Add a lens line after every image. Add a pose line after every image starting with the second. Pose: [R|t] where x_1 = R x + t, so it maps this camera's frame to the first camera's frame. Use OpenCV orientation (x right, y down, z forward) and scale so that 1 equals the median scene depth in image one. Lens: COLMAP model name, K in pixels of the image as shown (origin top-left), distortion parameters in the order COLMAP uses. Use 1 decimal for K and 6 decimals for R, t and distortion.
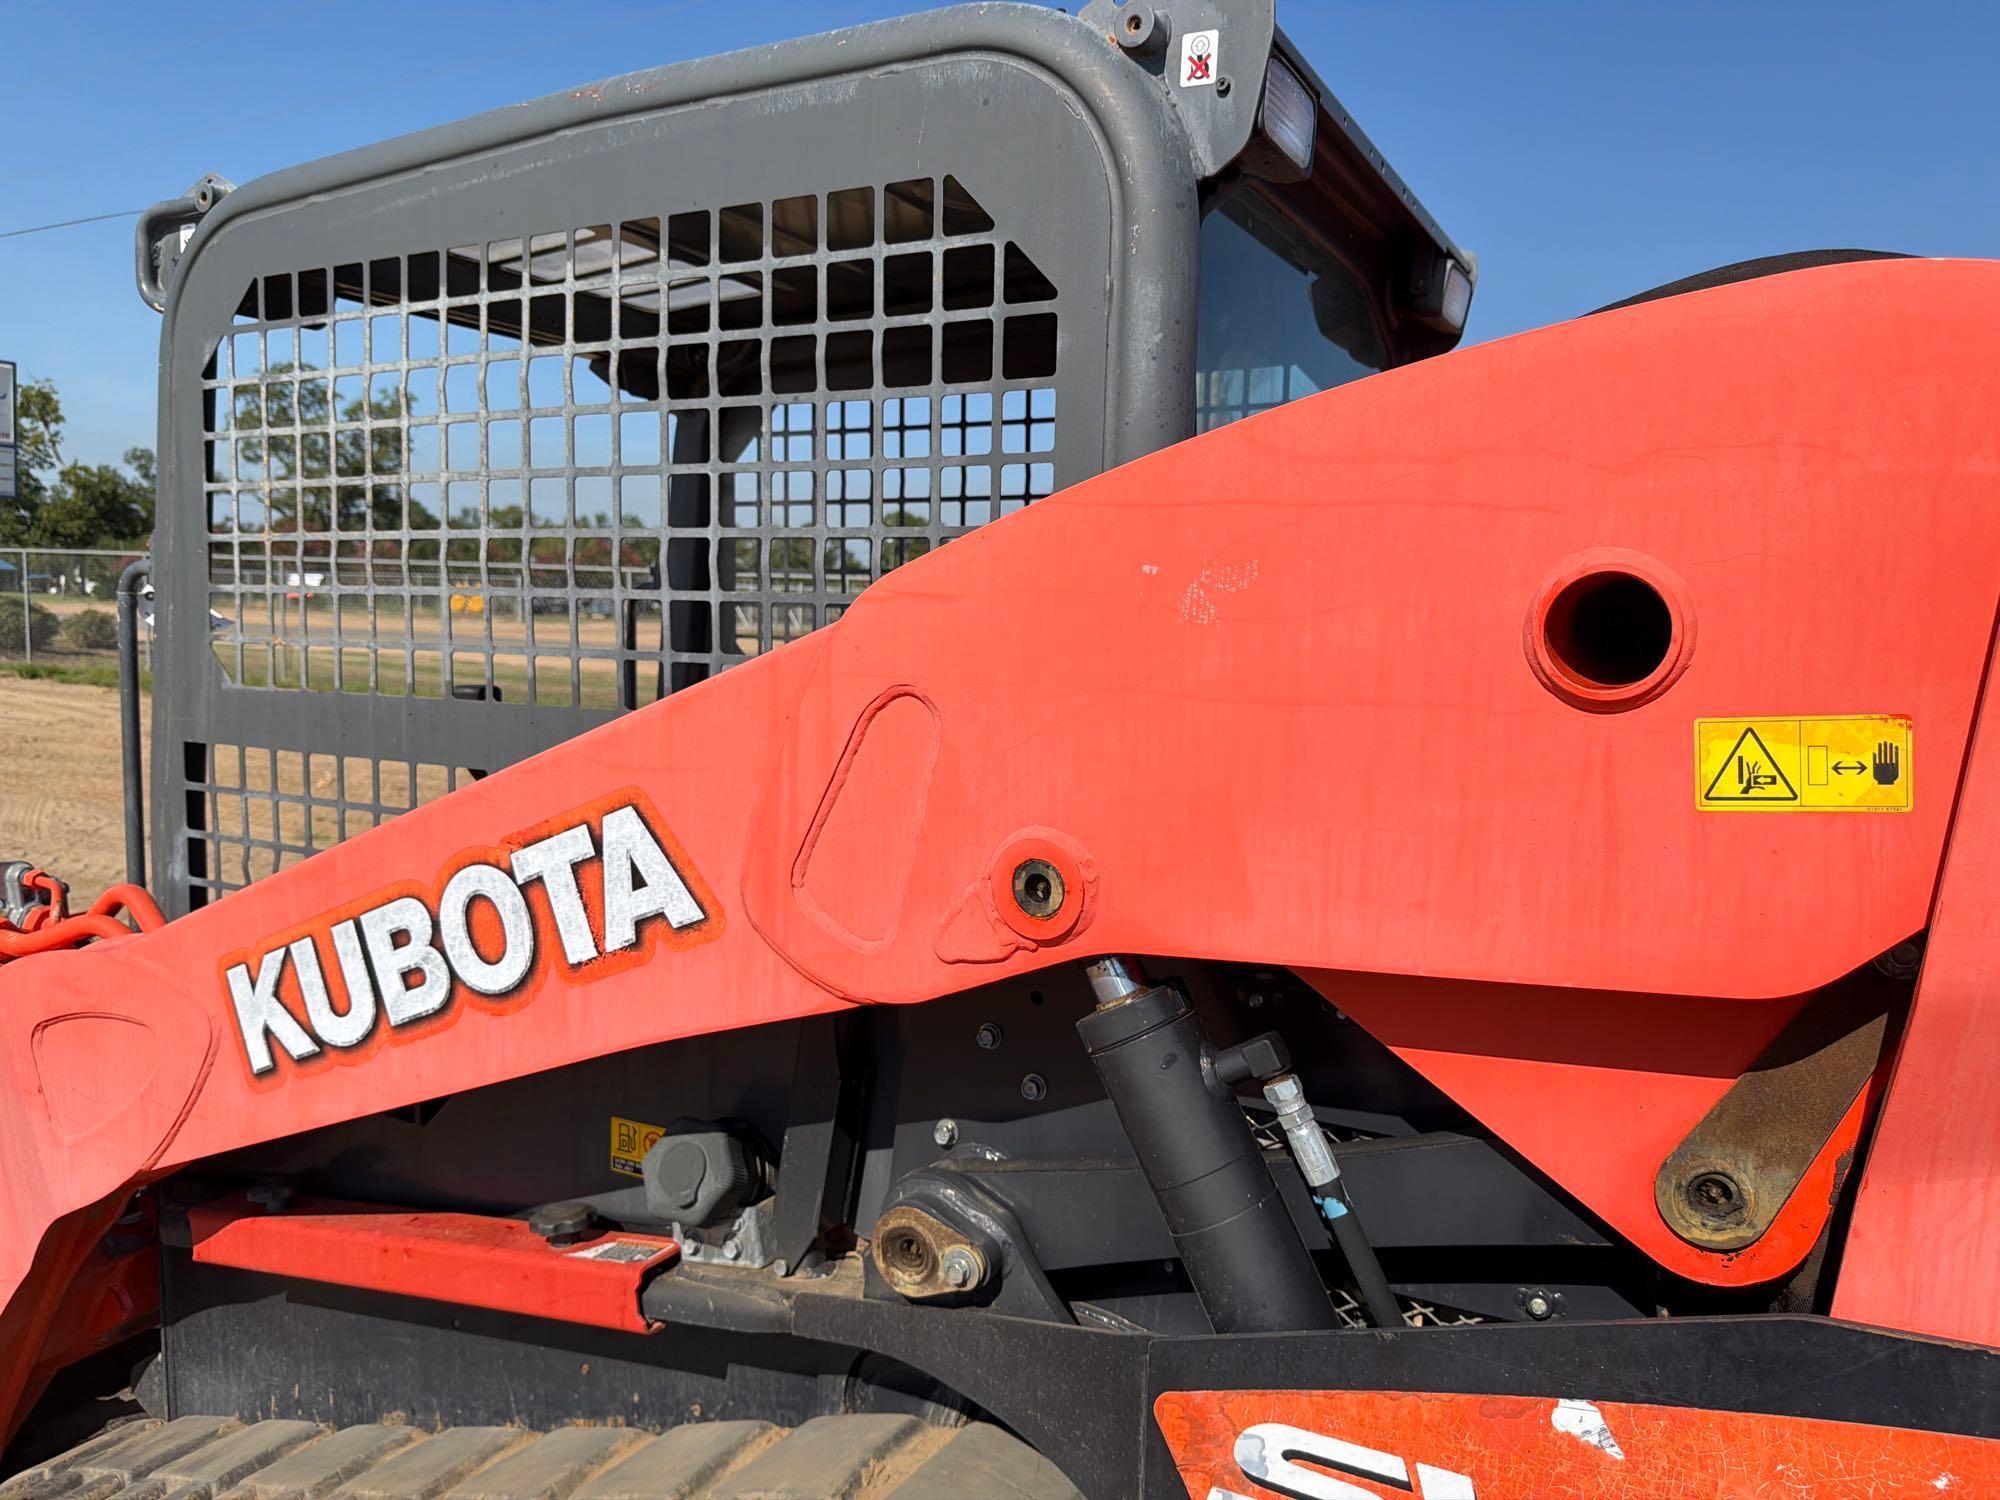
lens RADIAL K [[1419.3, 0, 997.2], [0, 1419.3, 715.9], [0, 0, 1]] dist [0.047787, -0.075828]
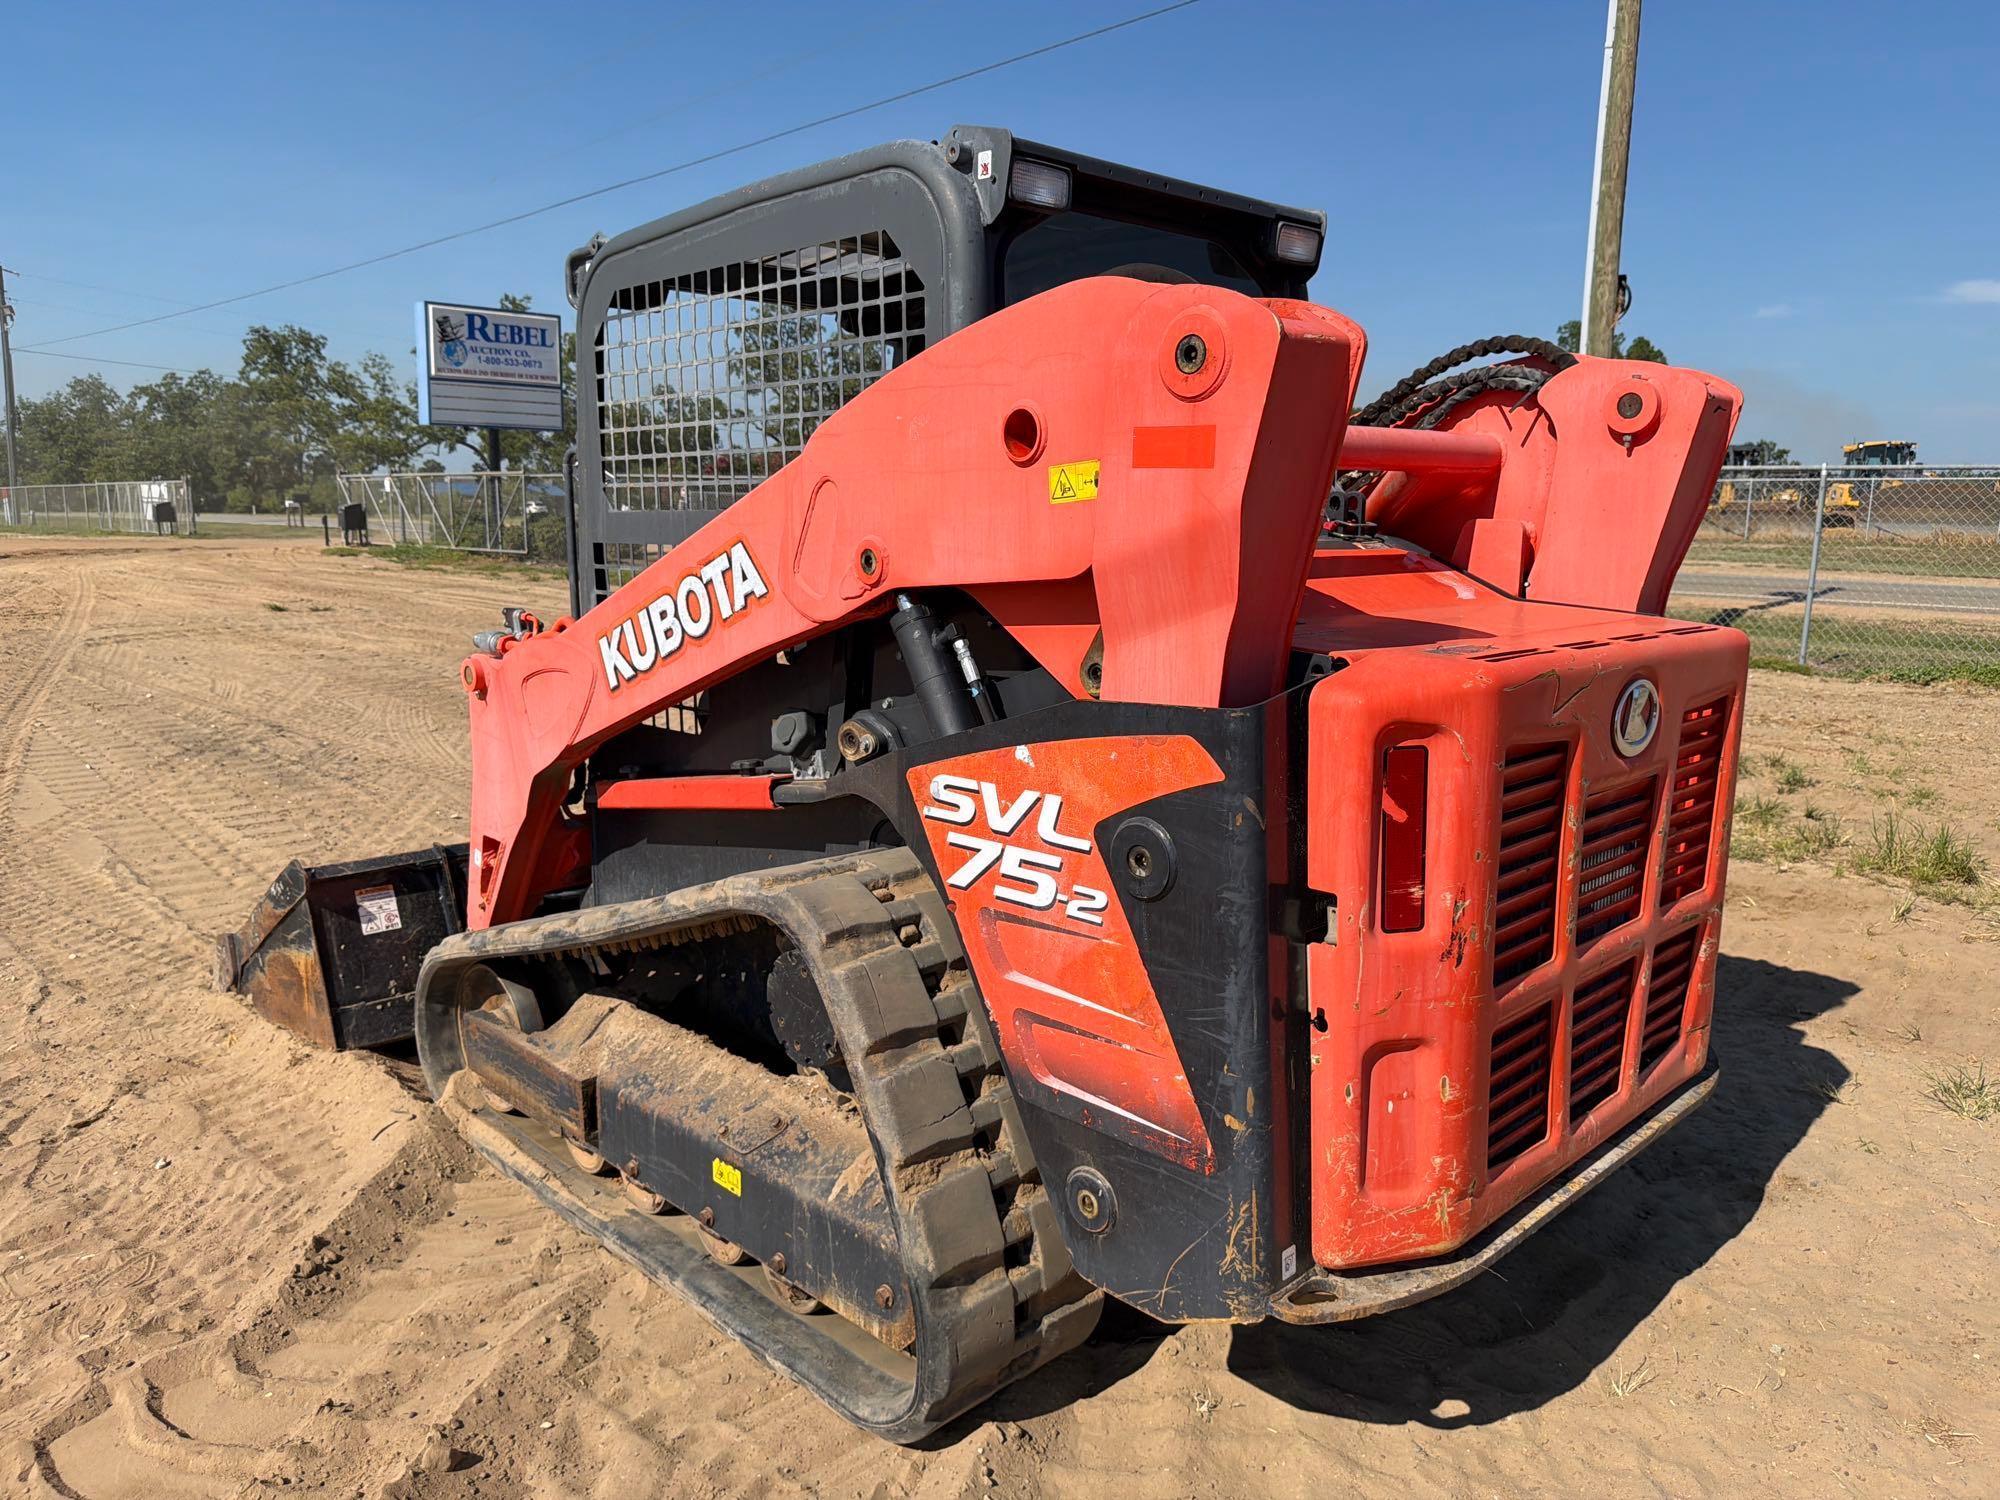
lens RADIAL K [[1419.3, 0, 1002.5], [0, 1419.3, 746.9], [0, 0, 1]] dist [0.047787, -0.075828]
pose [[0.951959, 0.029959, -0.304758, 0.760765], [-0.004310, 0.996415, 0.084488, 0.181341], [0.306196, -0.079116, 0.948675, -0.925845]]
